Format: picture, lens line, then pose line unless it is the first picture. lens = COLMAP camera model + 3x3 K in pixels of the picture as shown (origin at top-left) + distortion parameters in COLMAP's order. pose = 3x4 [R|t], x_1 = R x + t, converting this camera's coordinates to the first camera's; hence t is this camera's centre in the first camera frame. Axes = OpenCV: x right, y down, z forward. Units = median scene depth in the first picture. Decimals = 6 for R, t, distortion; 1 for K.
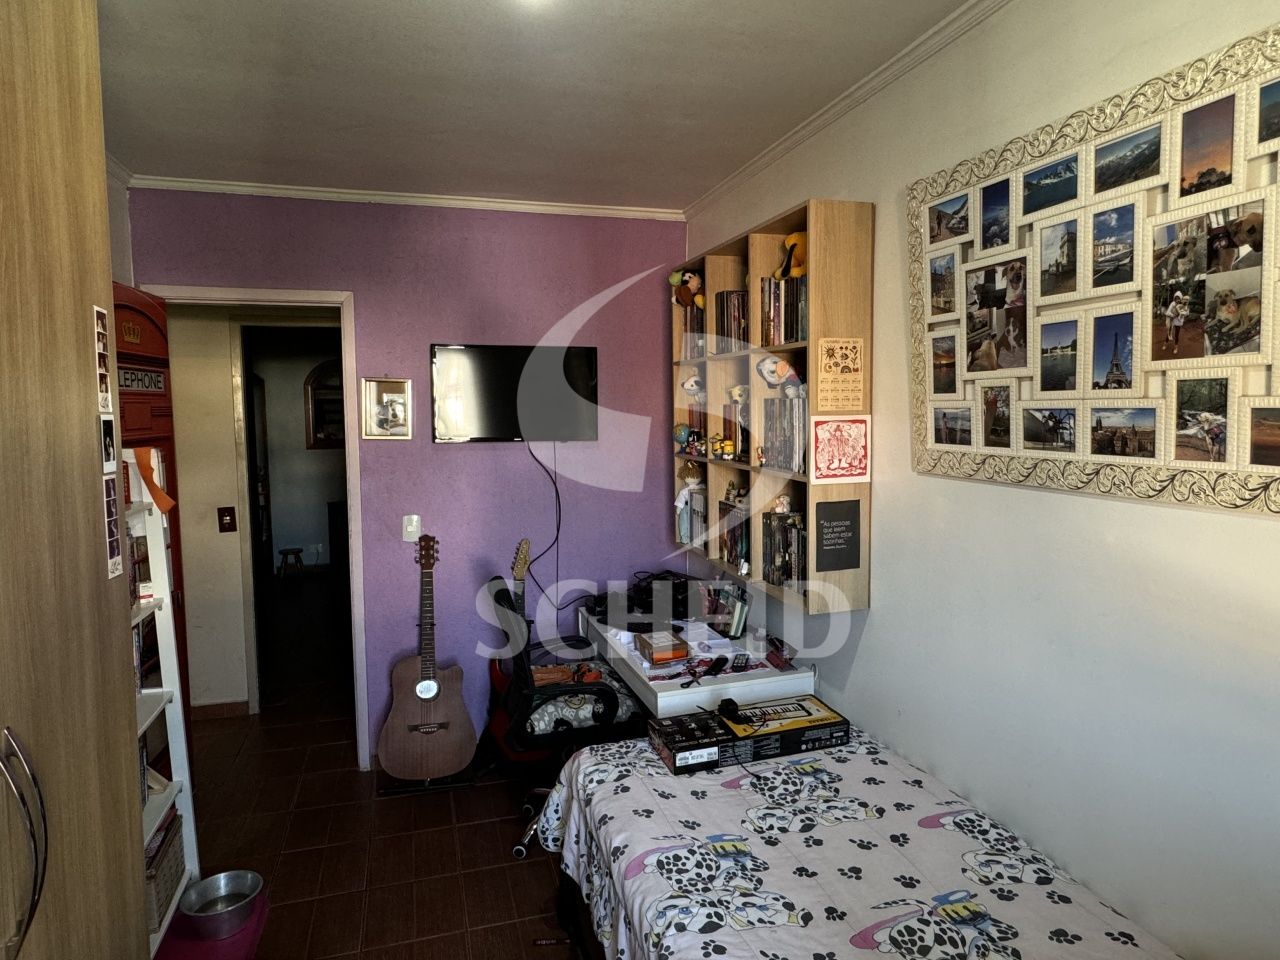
lens RADIAL K [[777.6, 0, 641.2], [0, 777.6, 480.2], [0, 0, 1]] dist [0.000593, -0.000969]
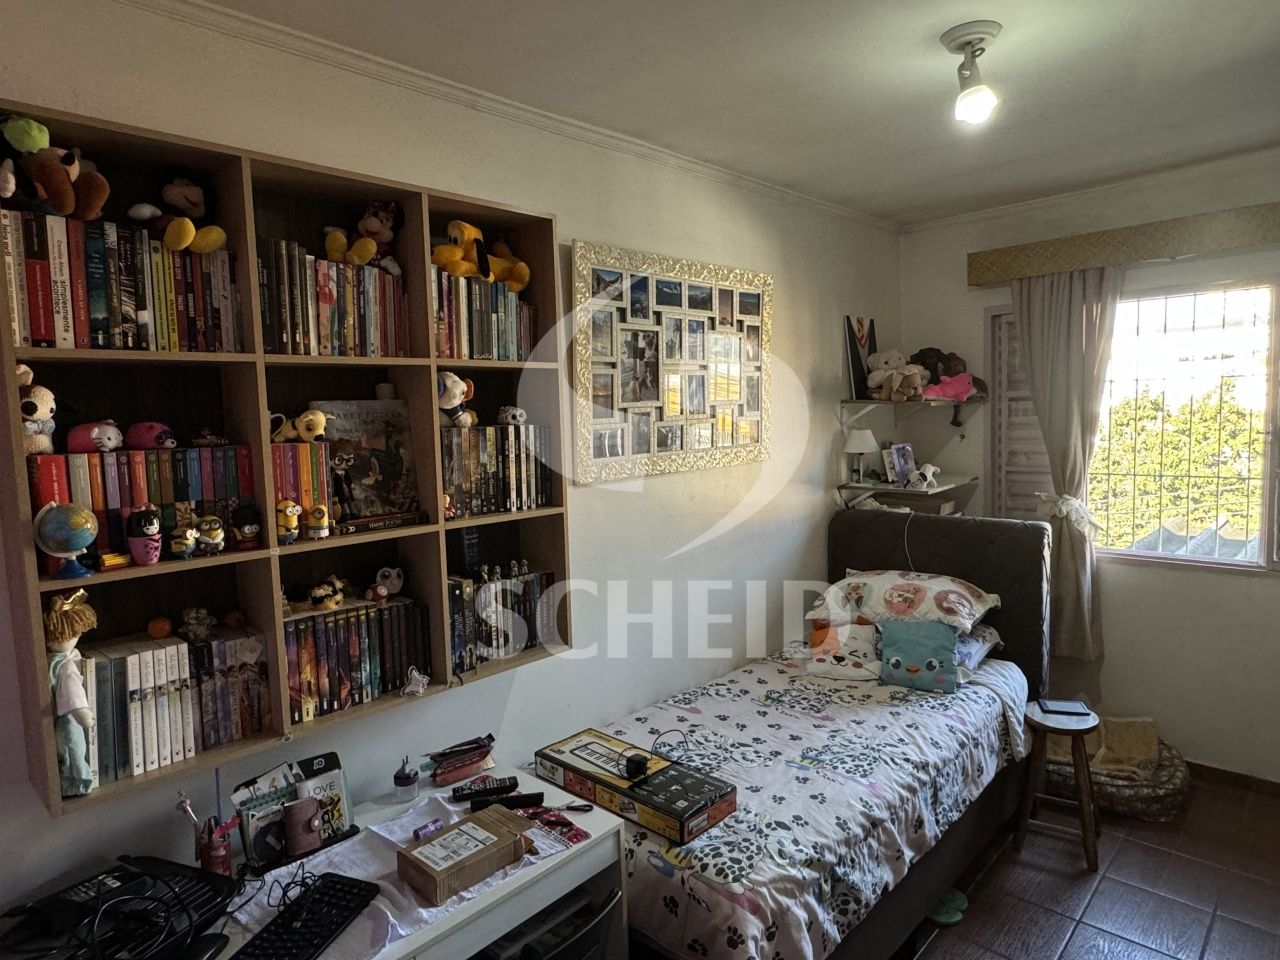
lens RADIAL K [[777.6, 0, 640.8], [0, 777.6, 475.6], [0, 0, 1]] dist [0.000593, -0.000969]
pose [[-0.501859, -0.048738, 0.863575, -0.833102], [0.120454, 0.984744, 0.125577, -0.191137], [-0.856521, 0.167043, -0.488332, 1.765935]]
